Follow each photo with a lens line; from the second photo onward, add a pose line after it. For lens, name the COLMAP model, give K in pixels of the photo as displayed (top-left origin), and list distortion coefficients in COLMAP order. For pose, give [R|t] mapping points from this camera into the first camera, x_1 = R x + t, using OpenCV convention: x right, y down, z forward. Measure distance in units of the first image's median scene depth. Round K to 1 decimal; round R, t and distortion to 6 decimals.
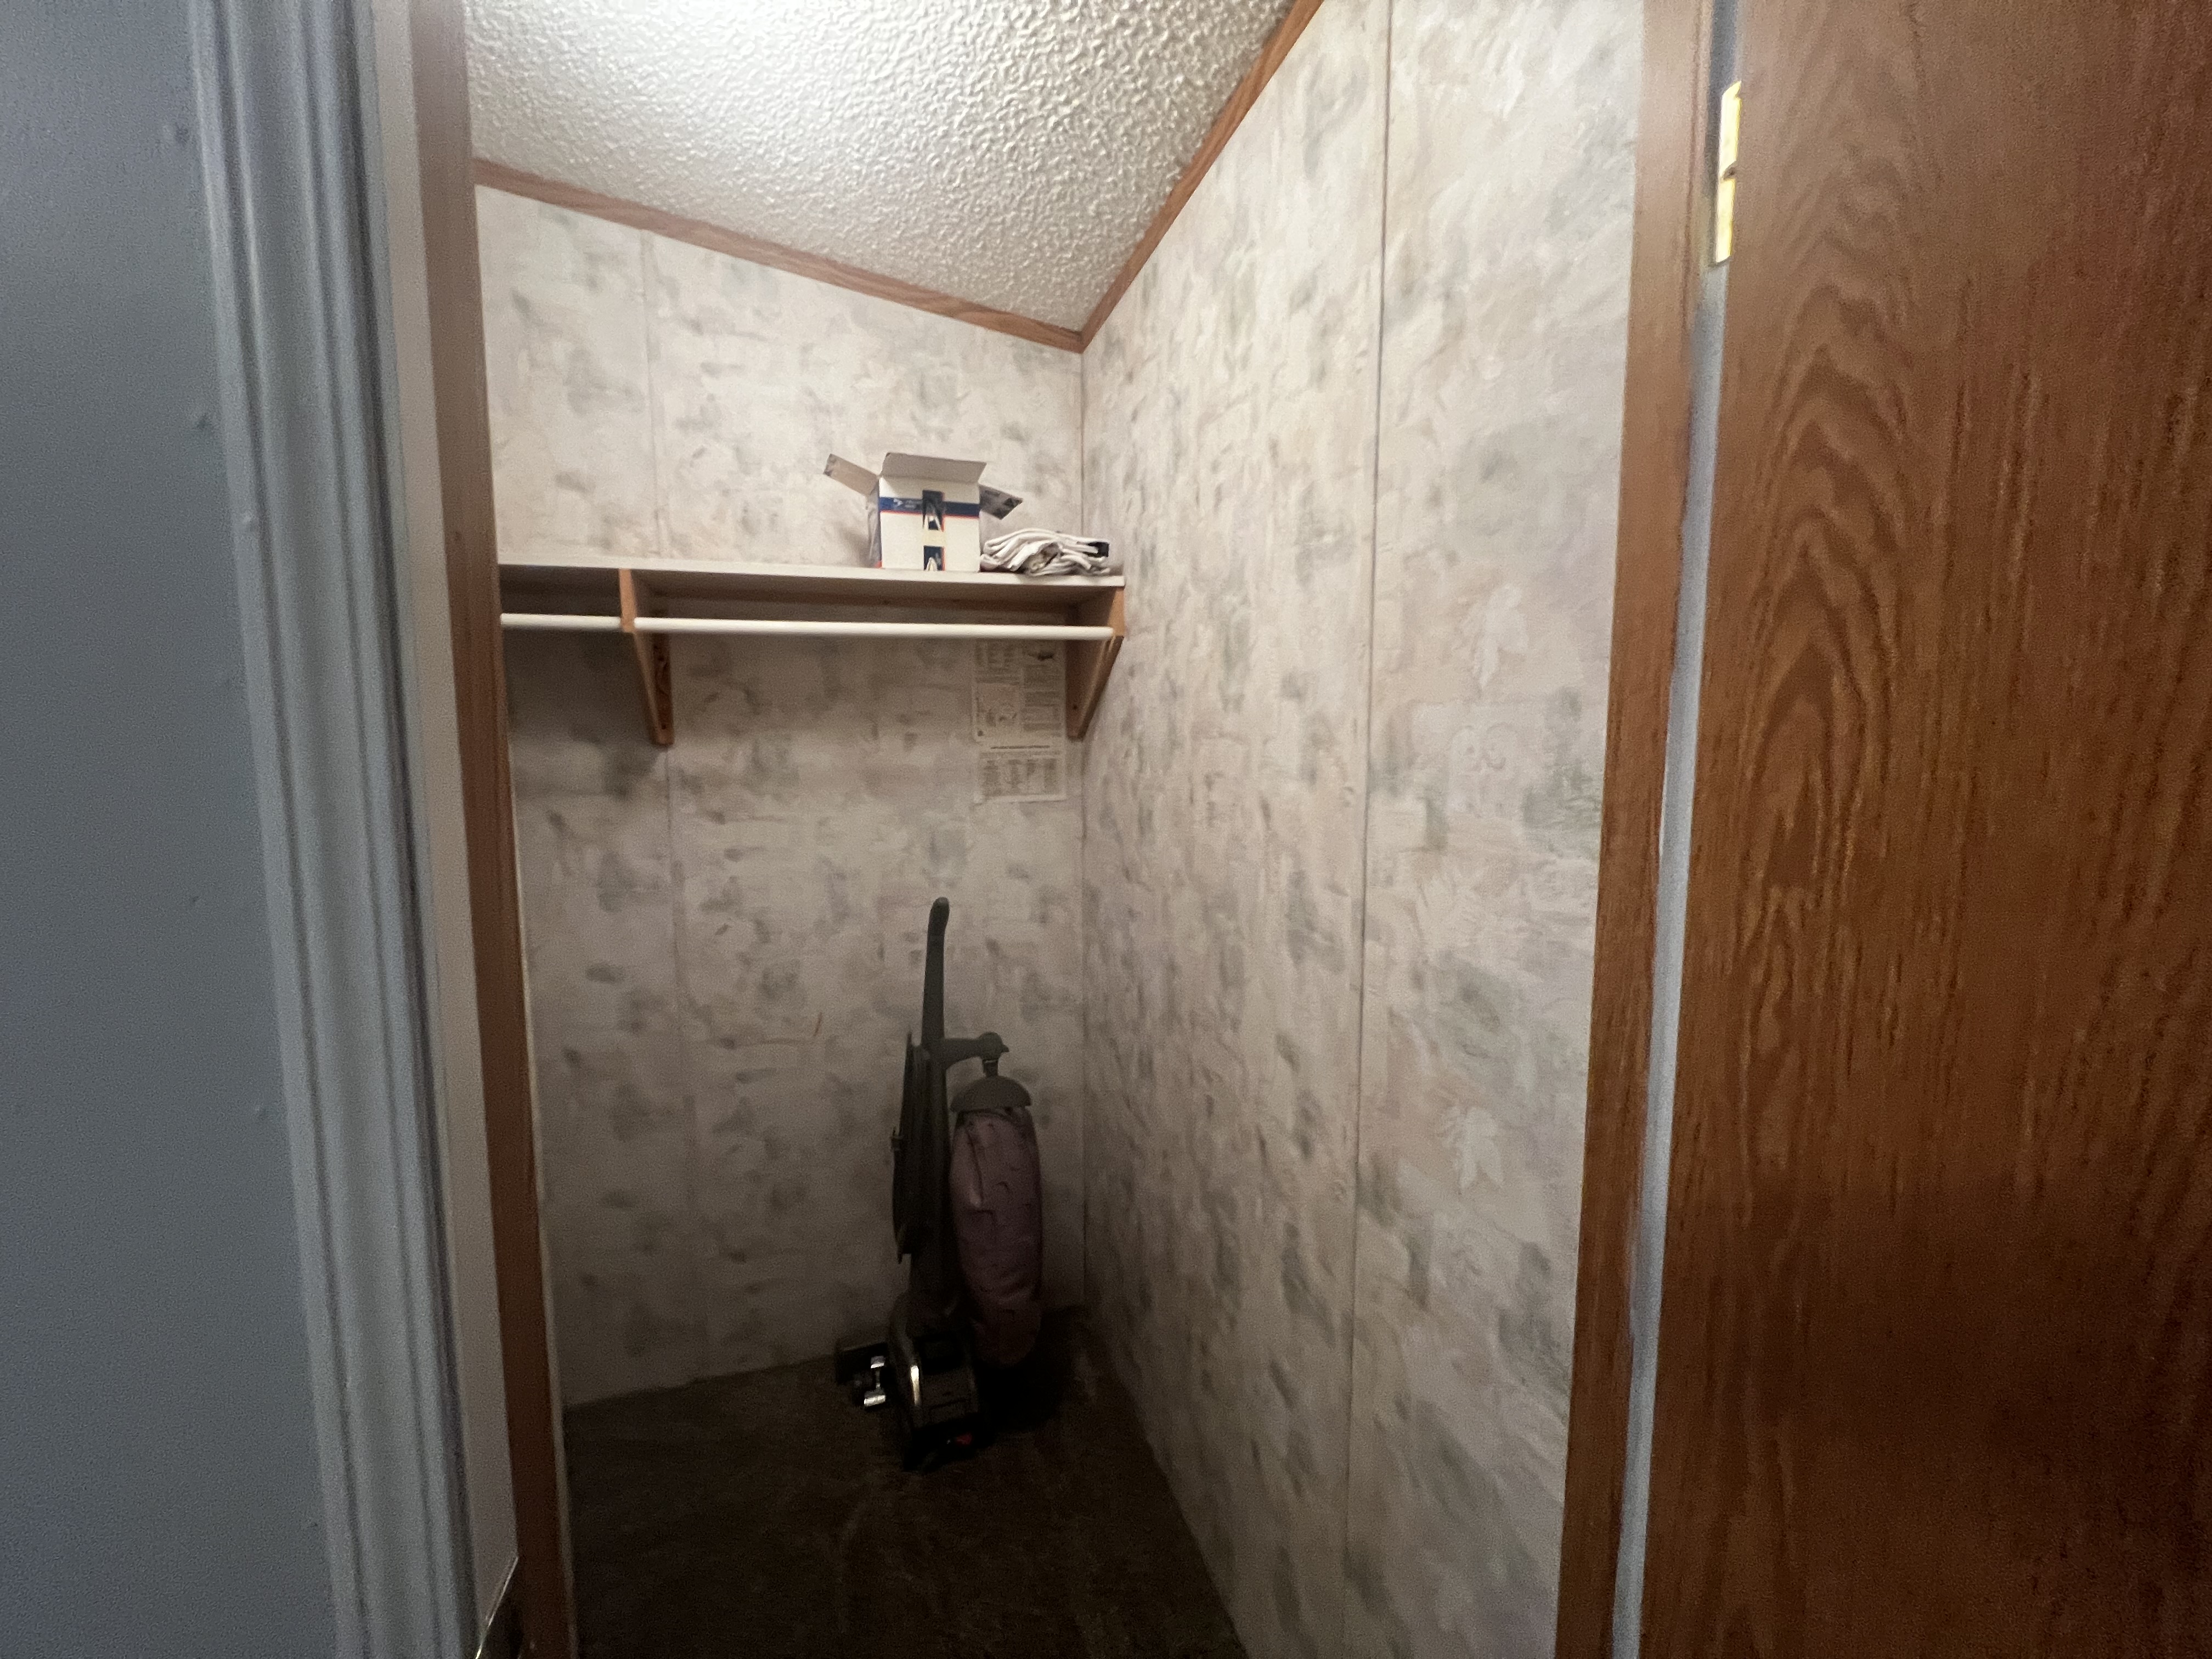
lens RADIAL K [[896.2, 0, 1101.8], [0, 896.2, 824.1], [0, 0, 1]] dist [-0.003081, 0.000072]
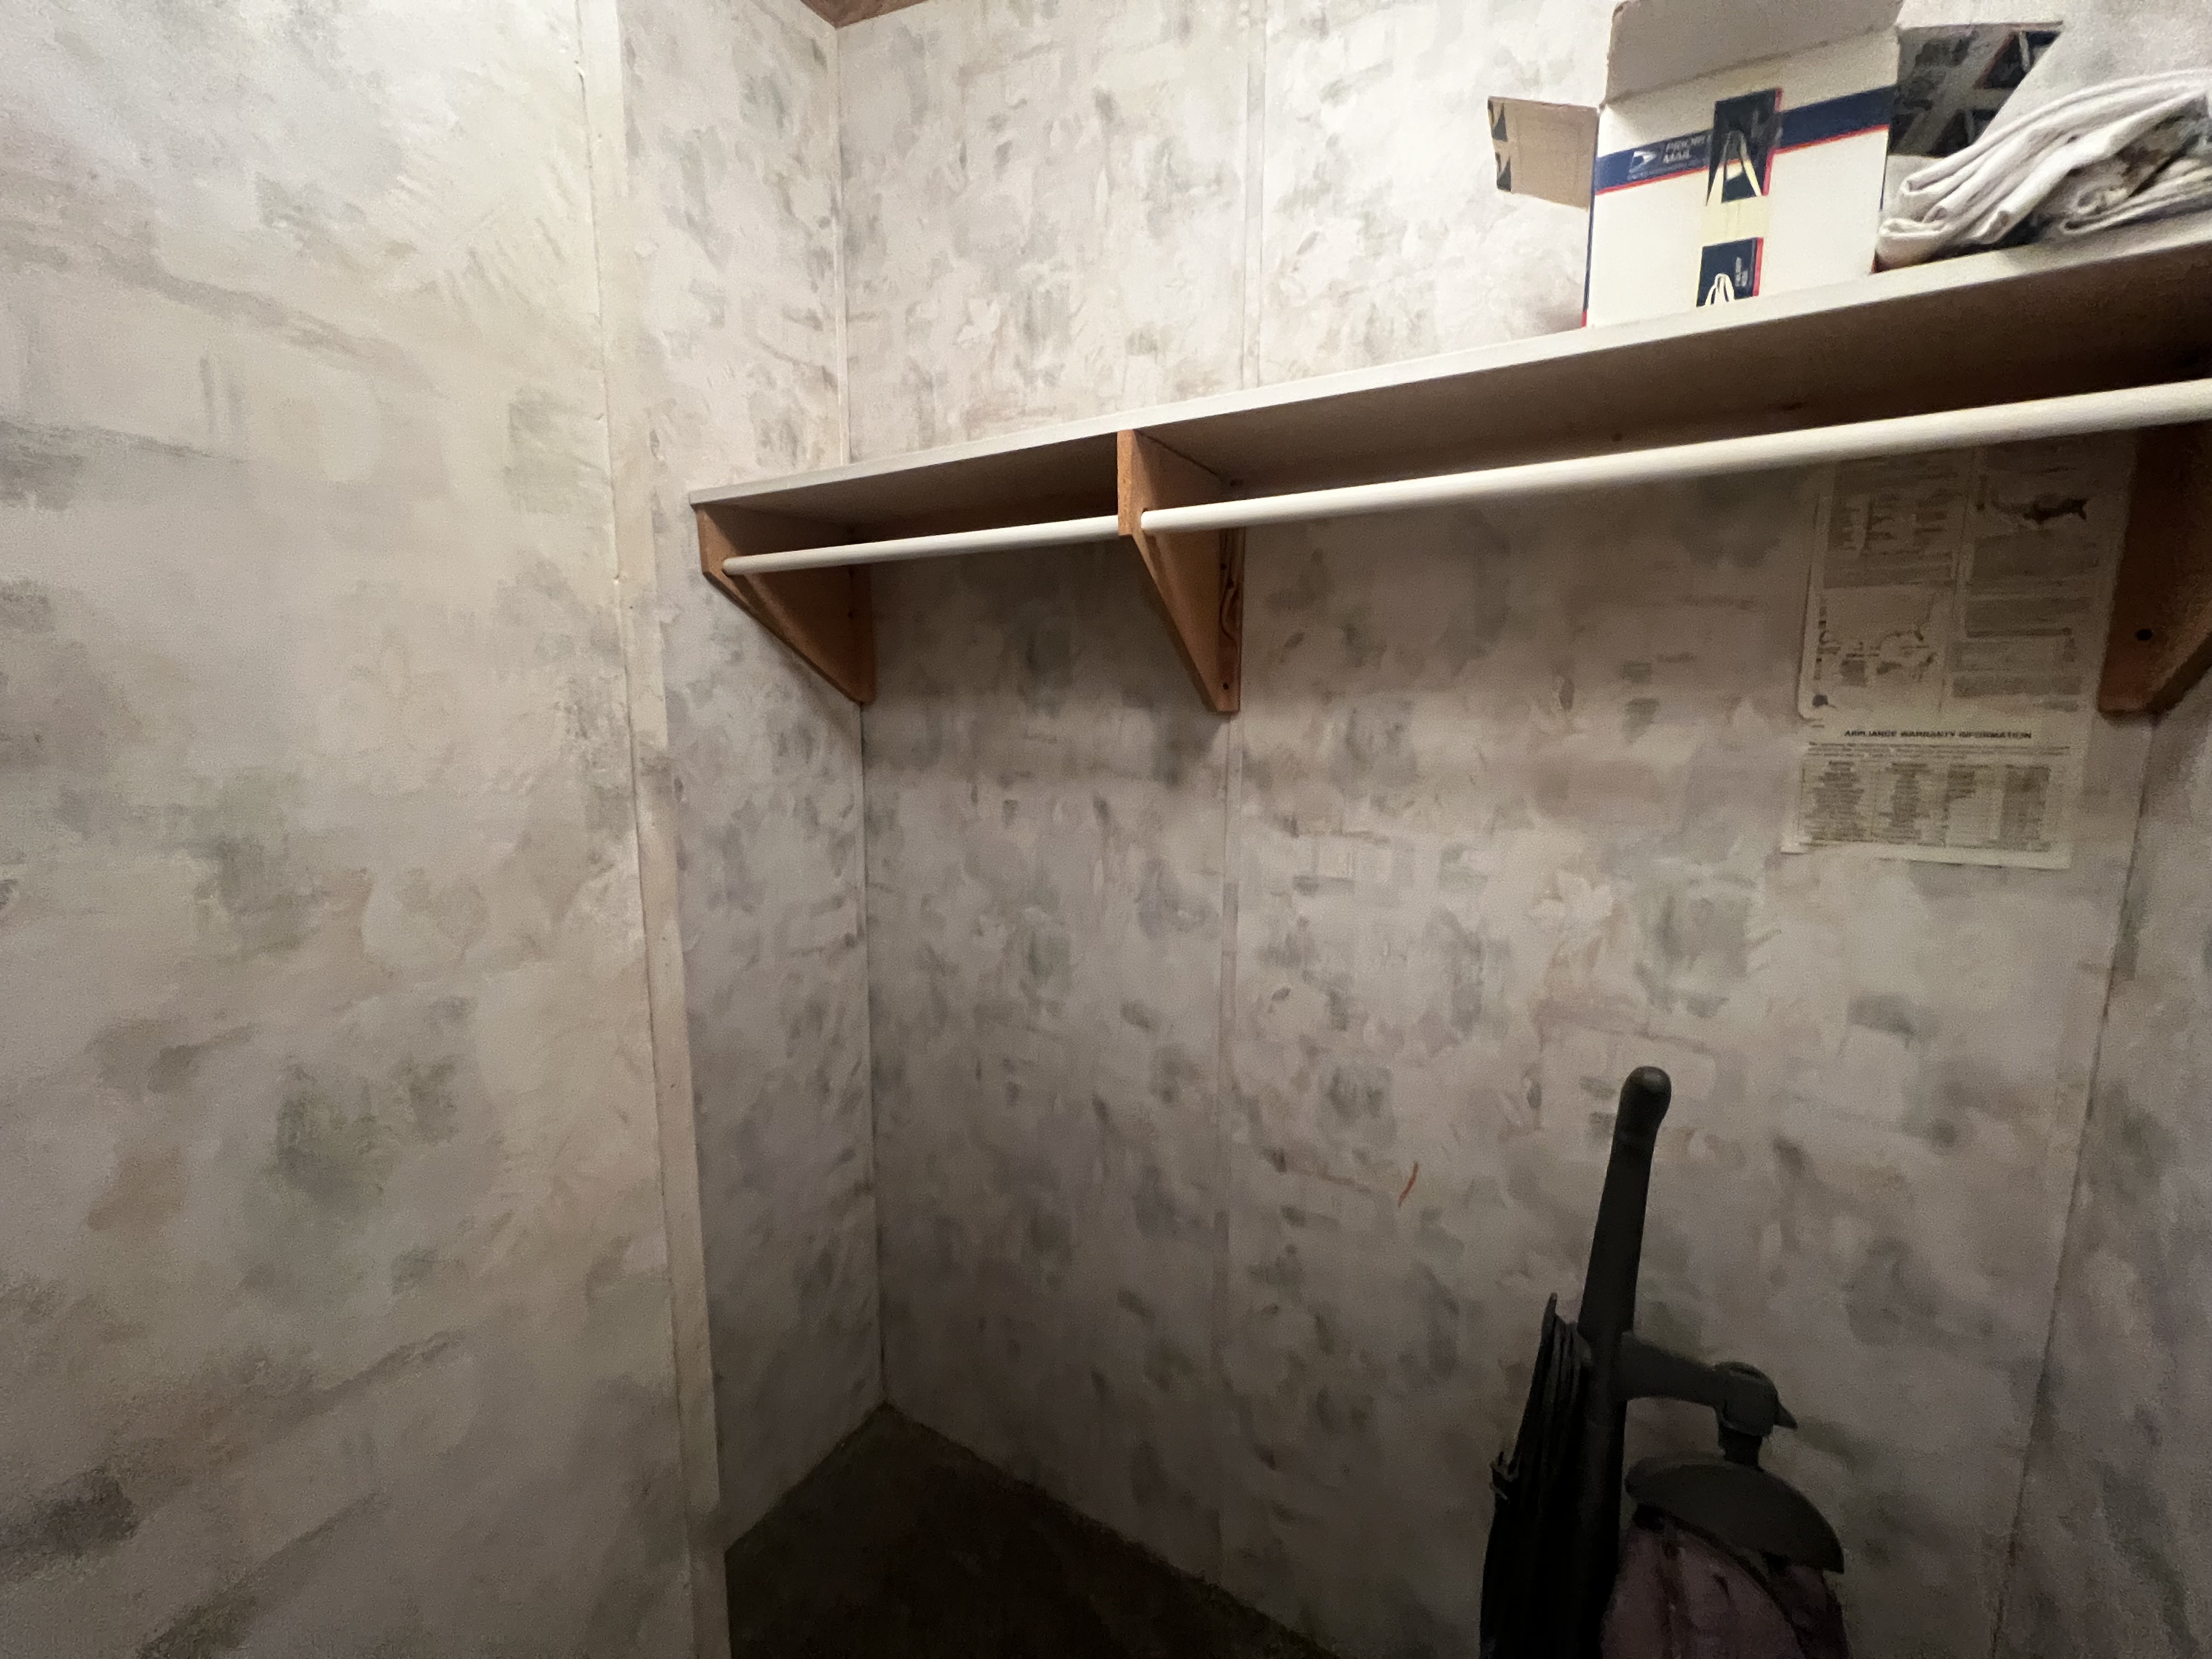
lens RADIAL K [[888.0, 0, 1097.0], [0, 888.0, 824.4], [0, 0, 1]] dist [-0.001535, -0.000173]
pose [[0.677683, 0.112169, -0.726749, -0.052934], [-0.078916, 0.993684, 0.079780, -0.048654], [0.731107, 0.003286, 0.682255, 0.449754]]
